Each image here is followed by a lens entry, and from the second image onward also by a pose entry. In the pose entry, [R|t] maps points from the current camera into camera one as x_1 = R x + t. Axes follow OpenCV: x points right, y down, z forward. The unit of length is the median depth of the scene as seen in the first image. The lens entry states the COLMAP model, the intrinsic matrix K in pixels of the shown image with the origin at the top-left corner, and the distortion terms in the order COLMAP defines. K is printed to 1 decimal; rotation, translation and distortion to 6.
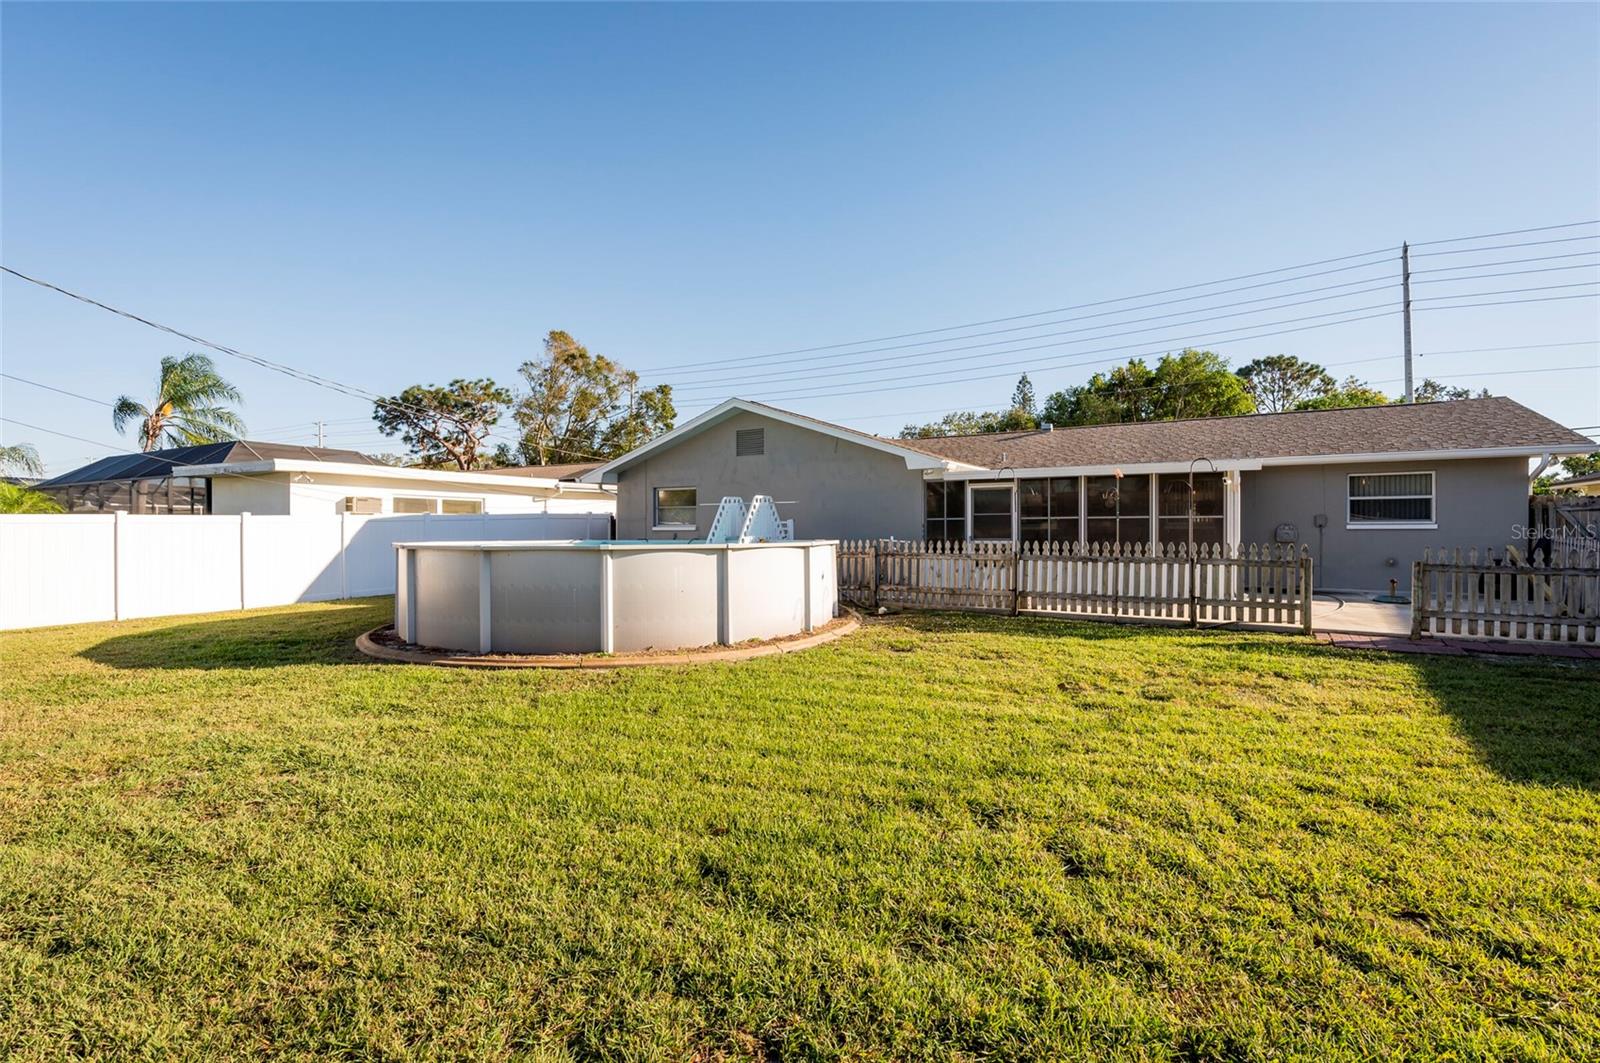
lens RADIAL K [[721.5, 0, 800.1], [0, 721.5, 530.0], [0, 0, 1]] dist [-0.002265, -0.001104]
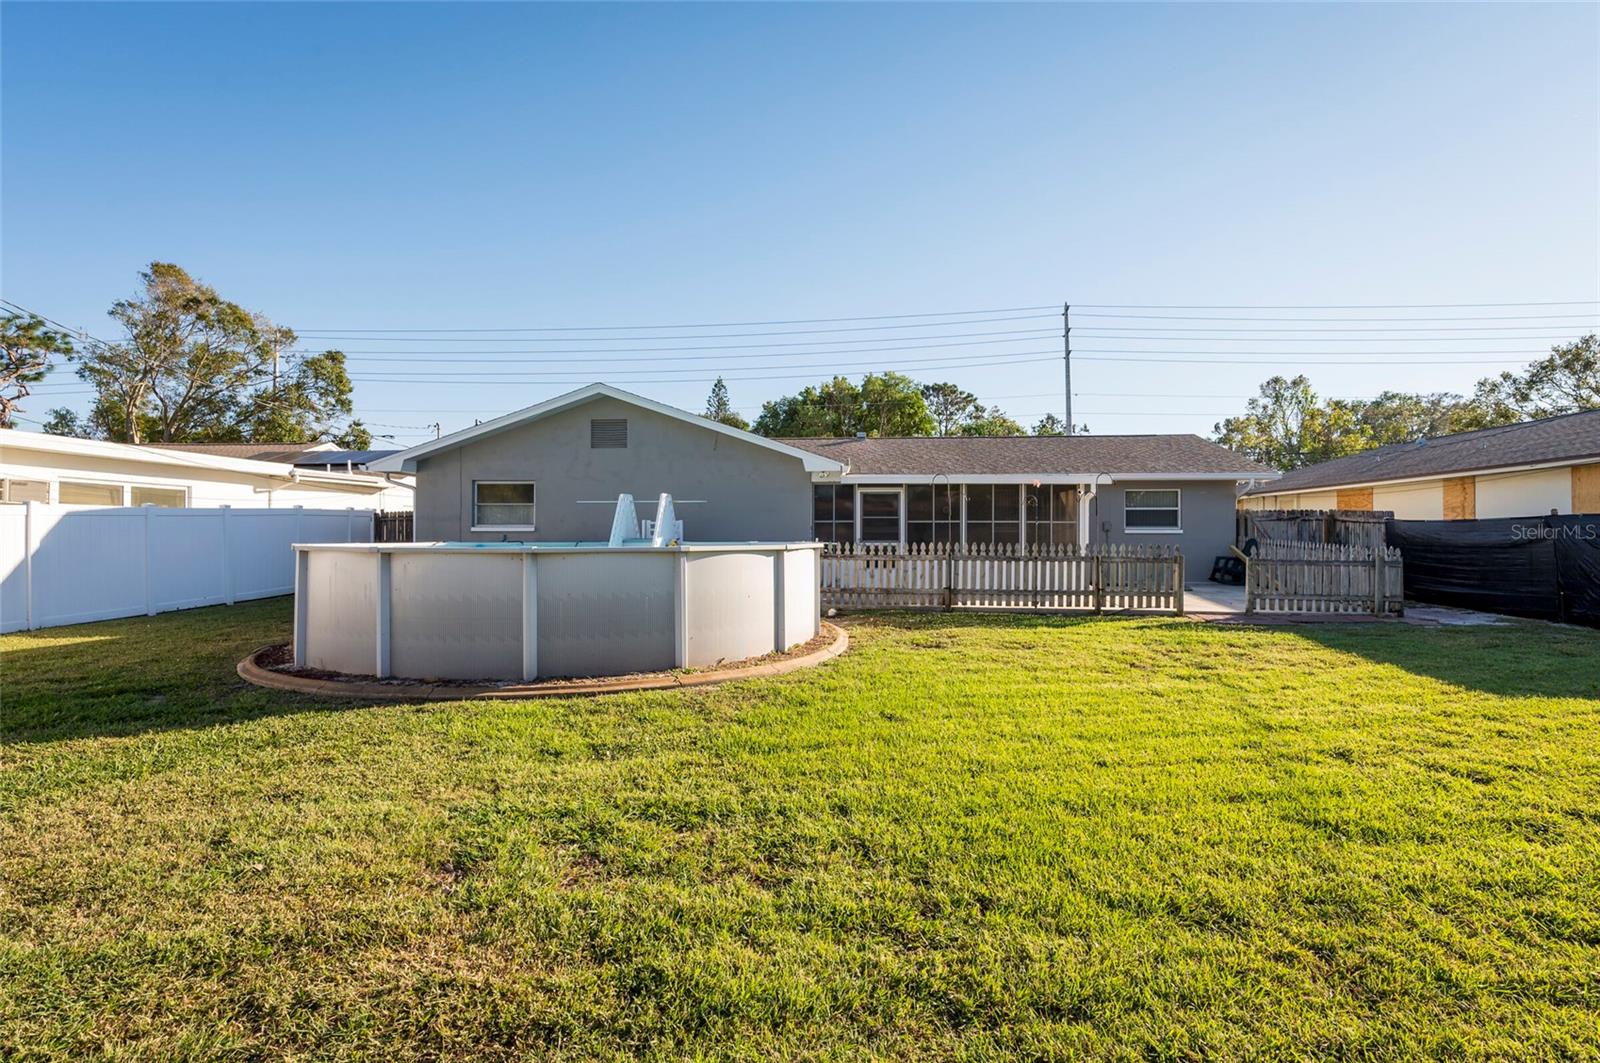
lens RADIAL K [[754.6, 0, 802.4], [0, 754.6, 535.9], [0, 0, 1]] dist [-0.003838, -0.003666]
pose [[0.900960, 0.003672, 0.433887, -0.313893], [-0.004834, 0.999987, 0.001574, 0.003893], [-0.433876, -0.003516, 0.900966, 0.064055]]
